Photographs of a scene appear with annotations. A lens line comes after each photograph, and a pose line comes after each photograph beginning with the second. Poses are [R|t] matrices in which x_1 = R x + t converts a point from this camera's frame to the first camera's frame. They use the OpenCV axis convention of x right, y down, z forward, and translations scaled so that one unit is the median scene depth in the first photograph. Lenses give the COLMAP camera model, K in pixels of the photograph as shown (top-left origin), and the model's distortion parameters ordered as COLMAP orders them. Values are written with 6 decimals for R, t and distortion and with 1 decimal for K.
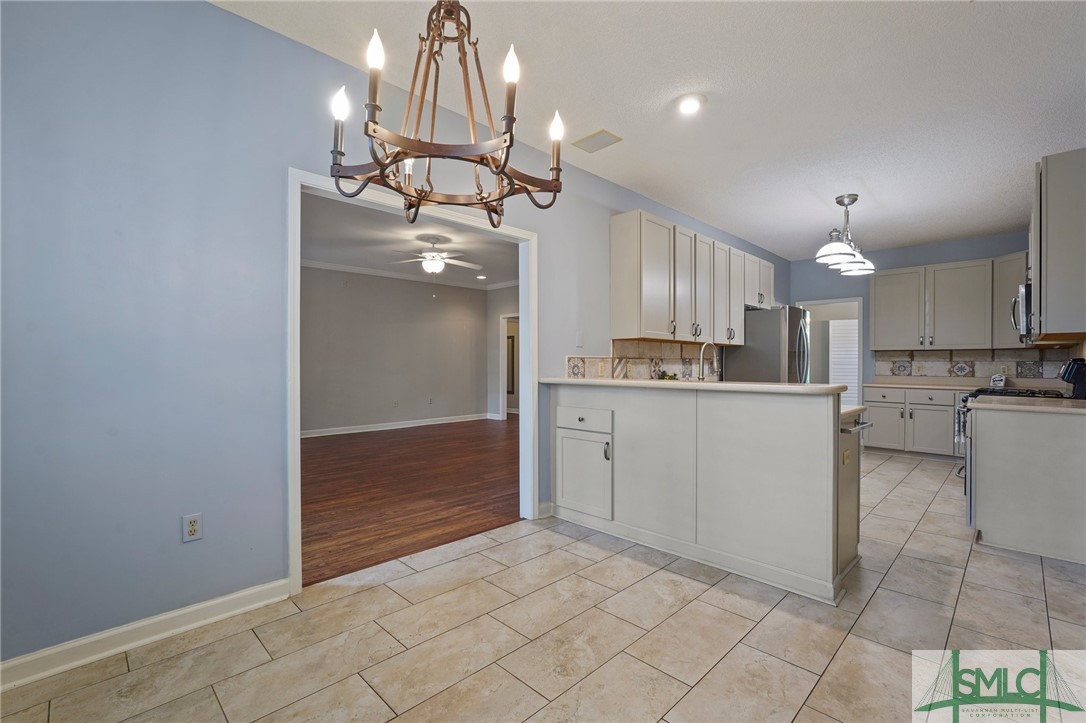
lens RADIAL K [[481.6, 0, 539.1], [0, 481.6, 363.1], [0, 0, 1]] dist [-0.013389, 0.003909]
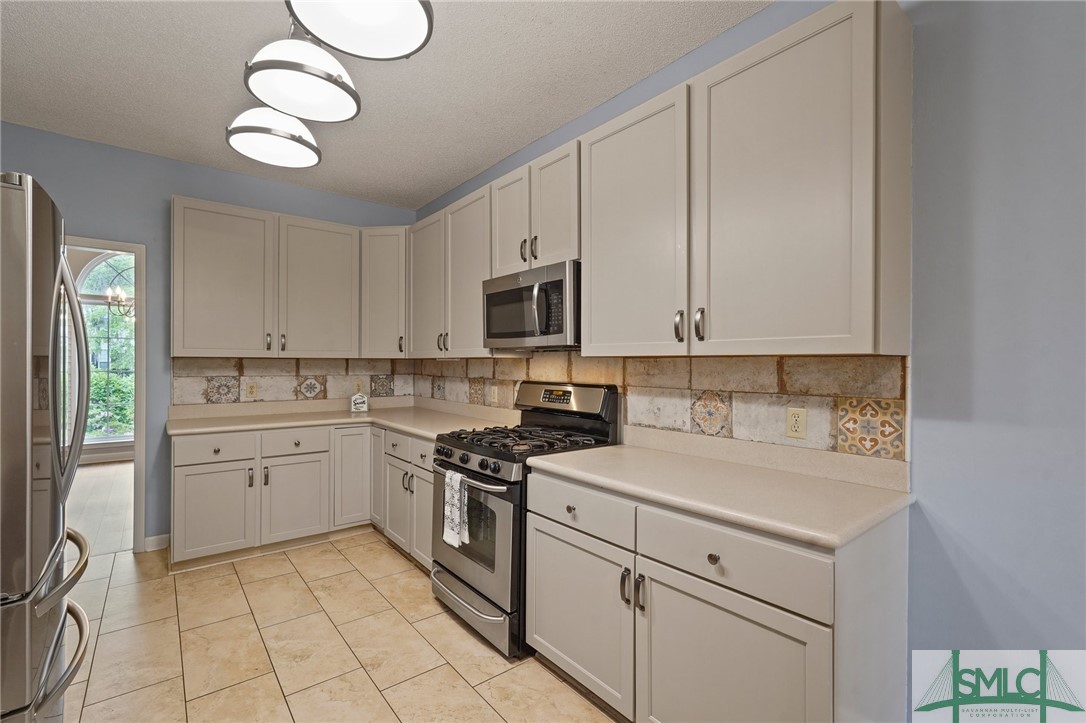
lens RADIAL K [[481.6, 0, 551.9], [0, 481.6, 363.6], [0, 0, 1]] dist [-0.013389, 0.003909]
pose [[0.102146, -0.002601, 0.994766, 0.261244], [-0.003202, 0.999991, 0.002943, -0.023577], [-0.994764, -0.003486, 0.102137, 0.602931]]
